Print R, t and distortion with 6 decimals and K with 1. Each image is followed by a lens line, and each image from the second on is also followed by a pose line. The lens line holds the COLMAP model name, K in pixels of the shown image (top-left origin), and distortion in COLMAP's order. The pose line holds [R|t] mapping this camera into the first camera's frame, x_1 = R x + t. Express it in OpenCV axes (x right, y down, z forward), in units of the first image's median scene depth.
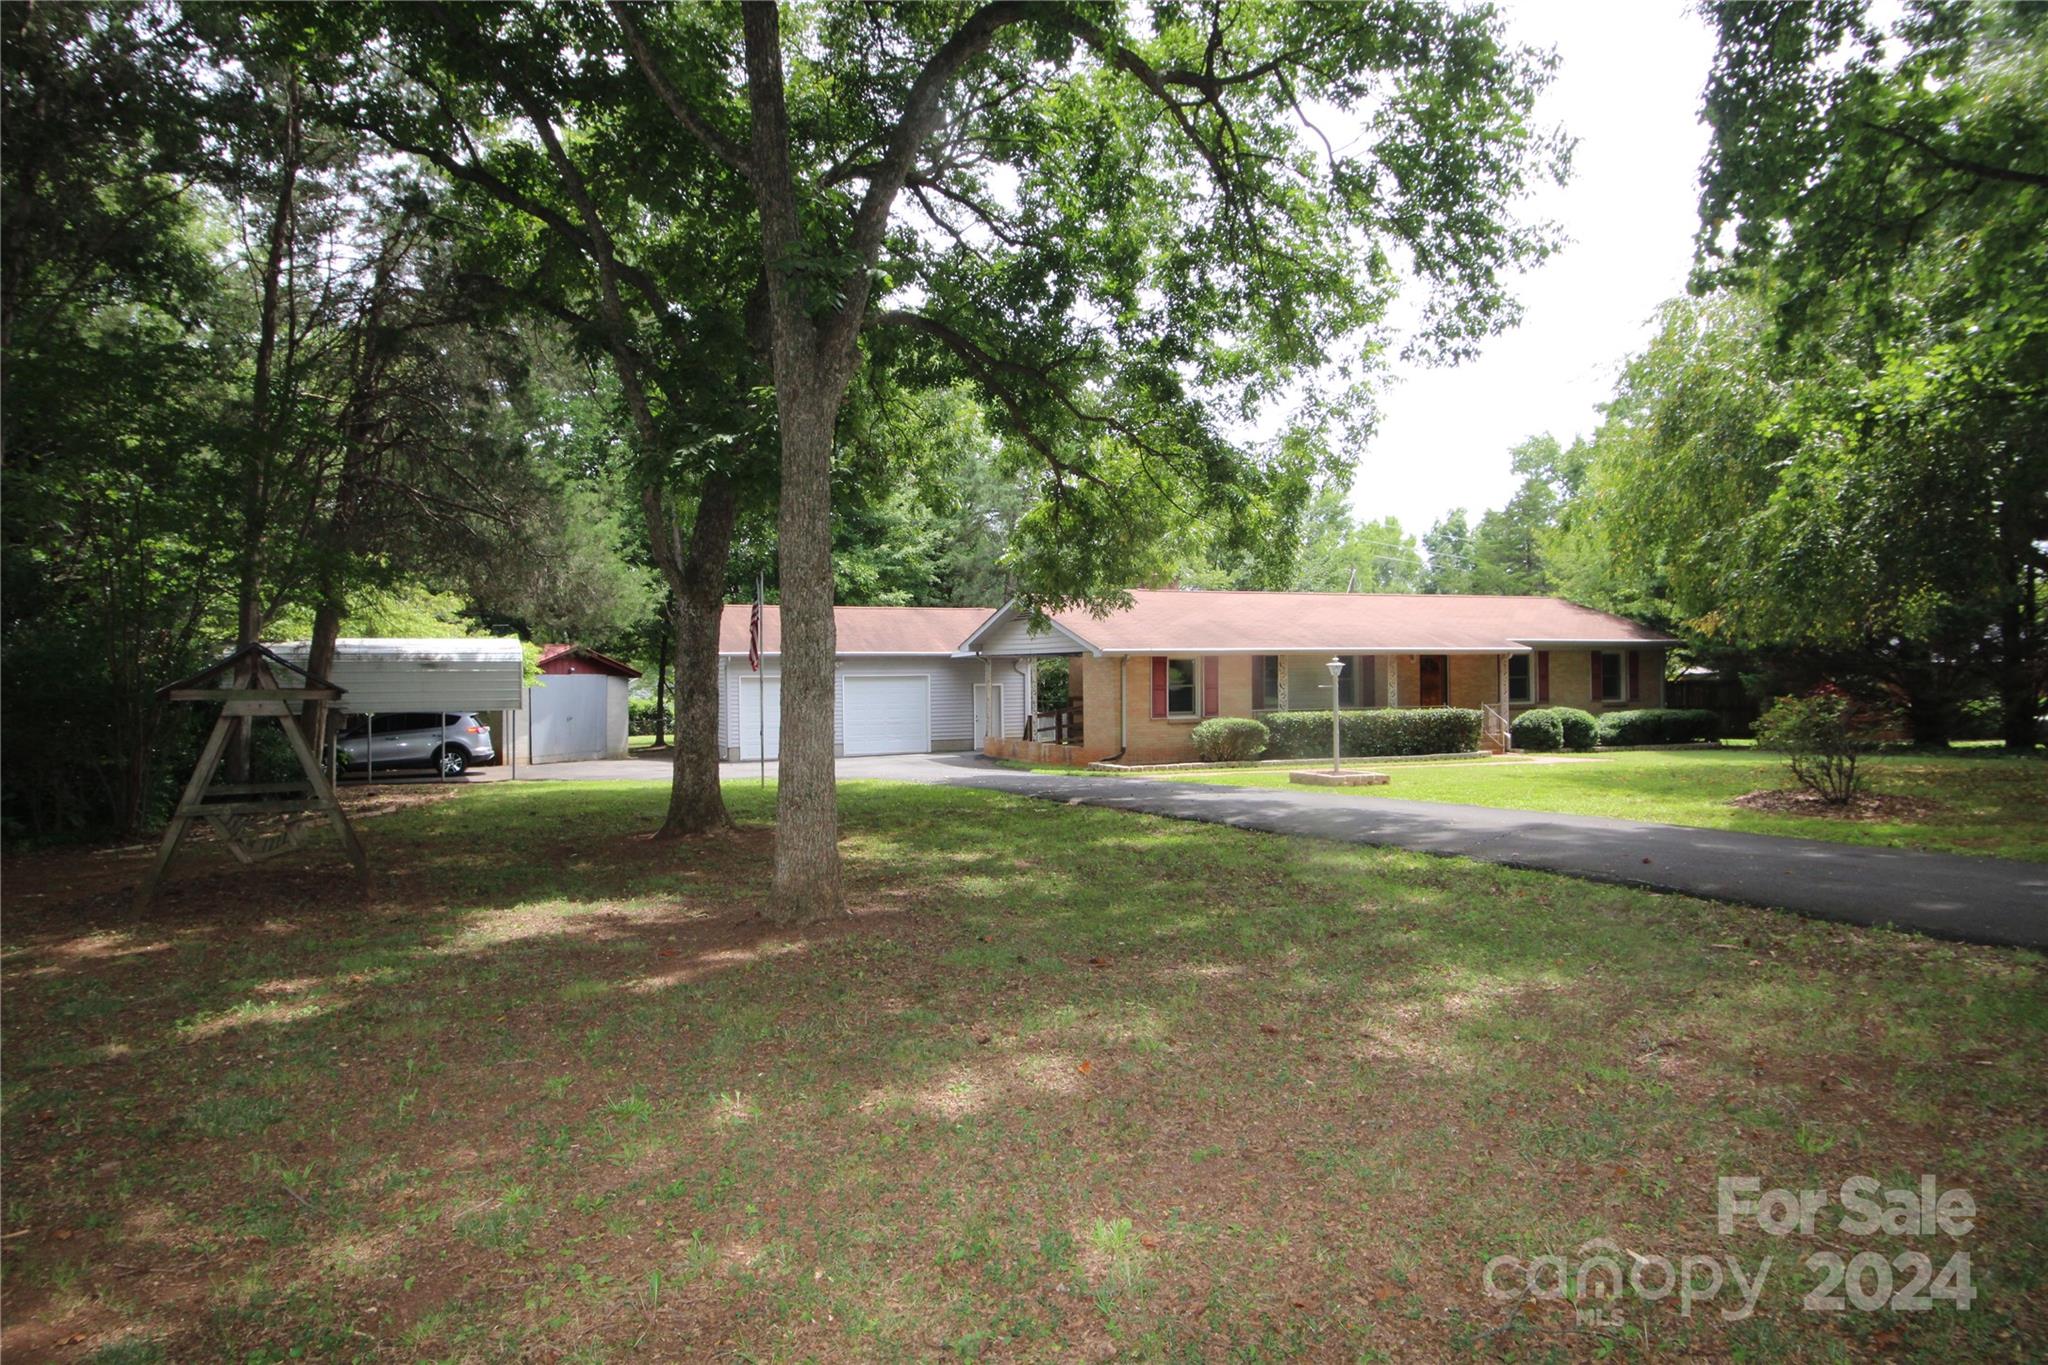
lens RADIAL K [[1310.5, 0, 1024.0], [0, 1310.5, 682.5], [0, 0, 1]] dist [-0.002387, 0.000537]
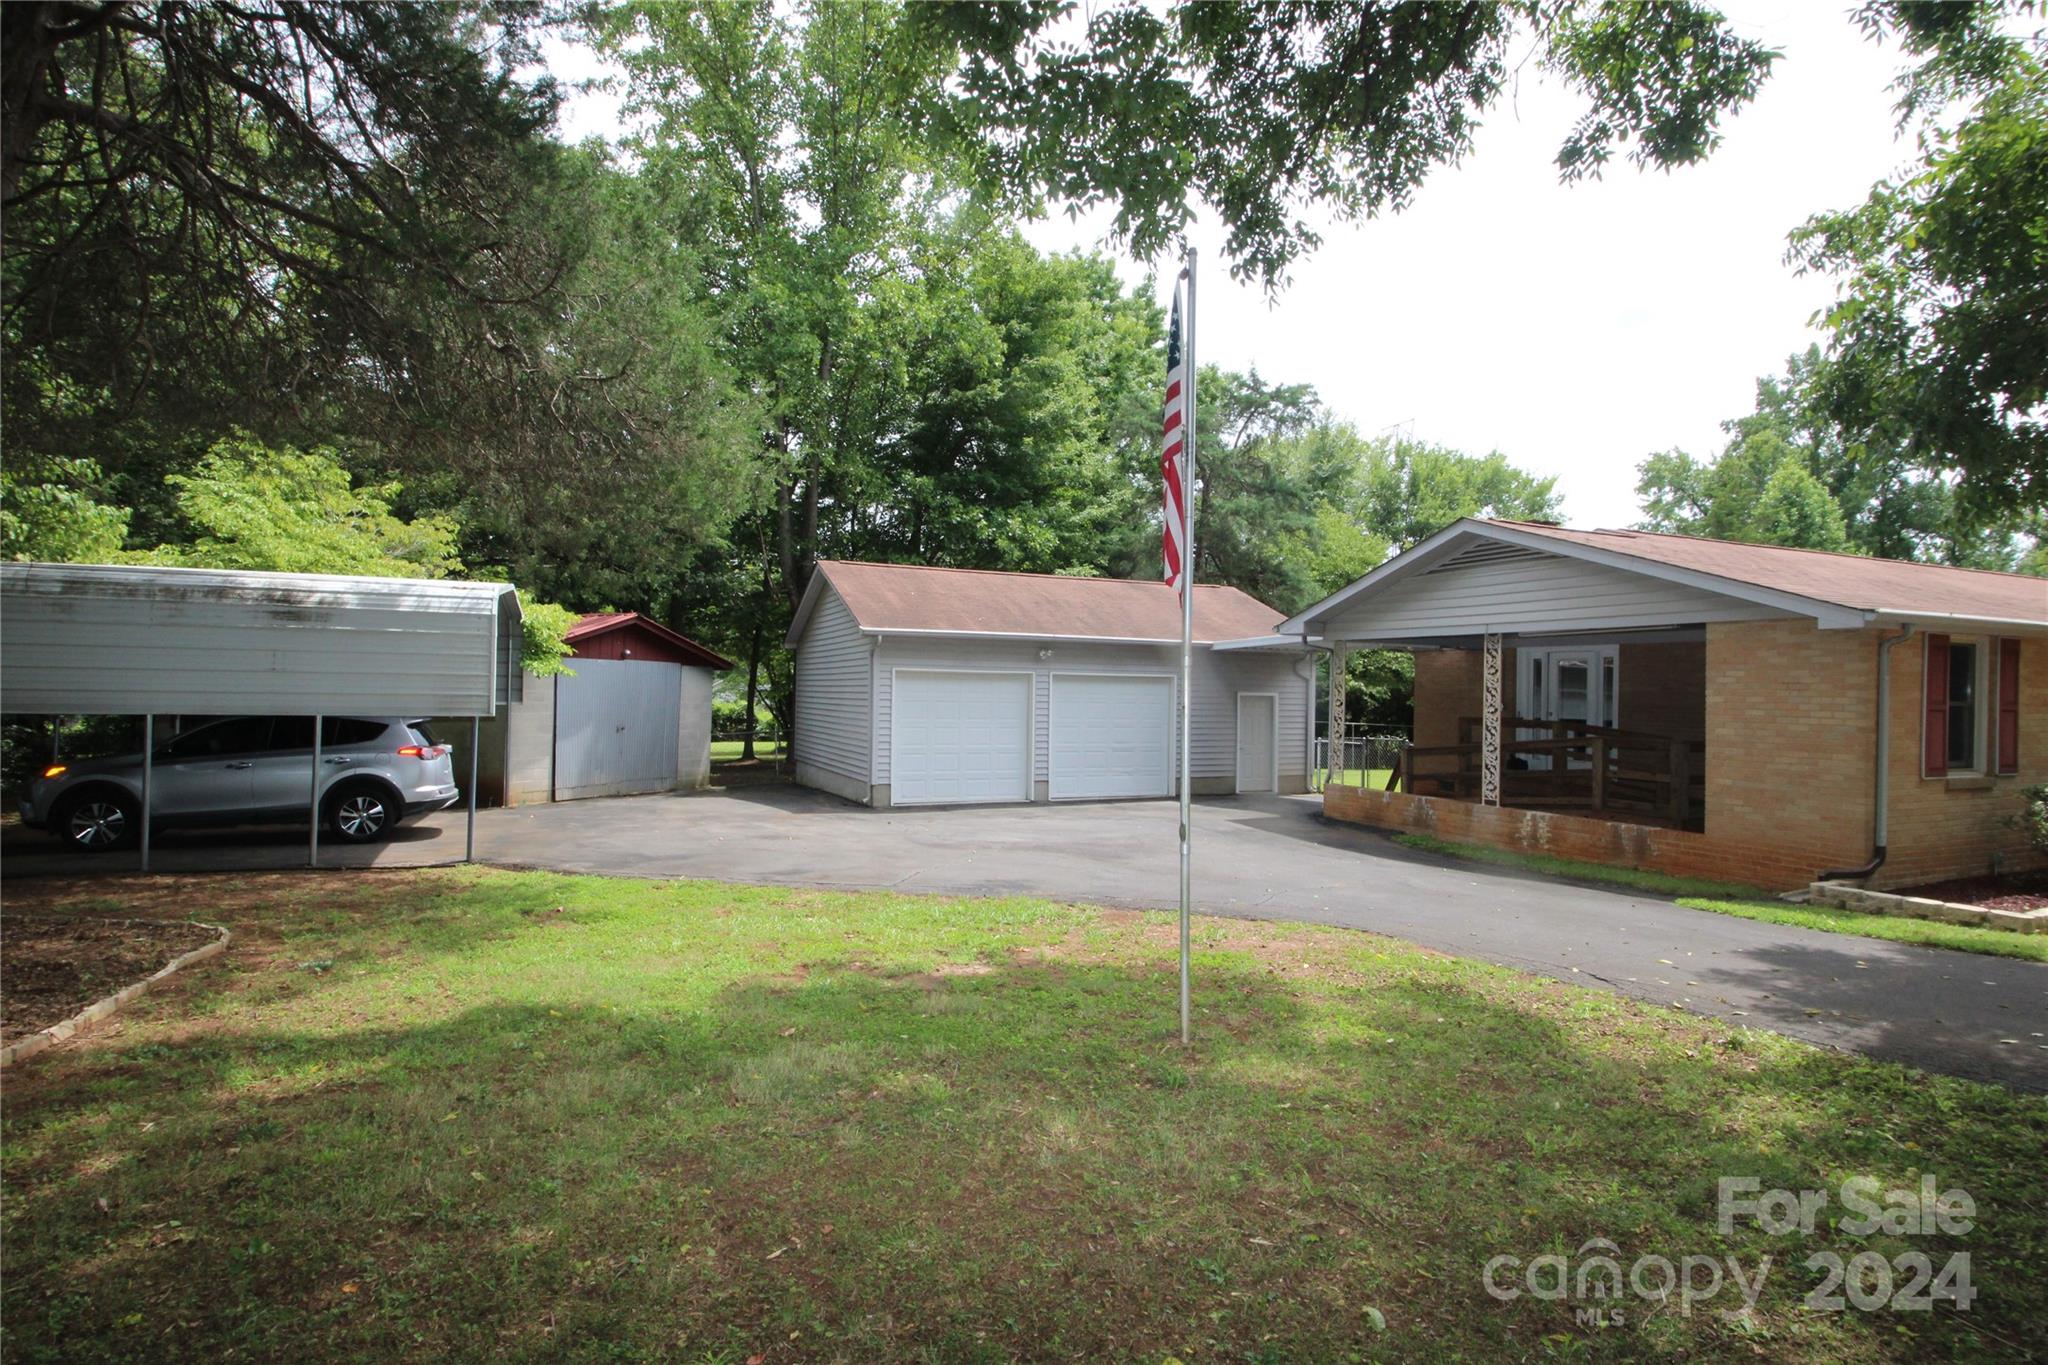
lens RADIAL K [[1033.7, 0, 1024.0], [0, 1033.7, 682.5], [0, 0, 1]] dist [-0.027821, -0.000565]
pose [[0.999648, 0.026527, -0.000302, -0.165432], [-0.026528, 0.999537, -0.014929, 0.007963], [-0.000094, 0.014931, 0.999889, 0.548339]]
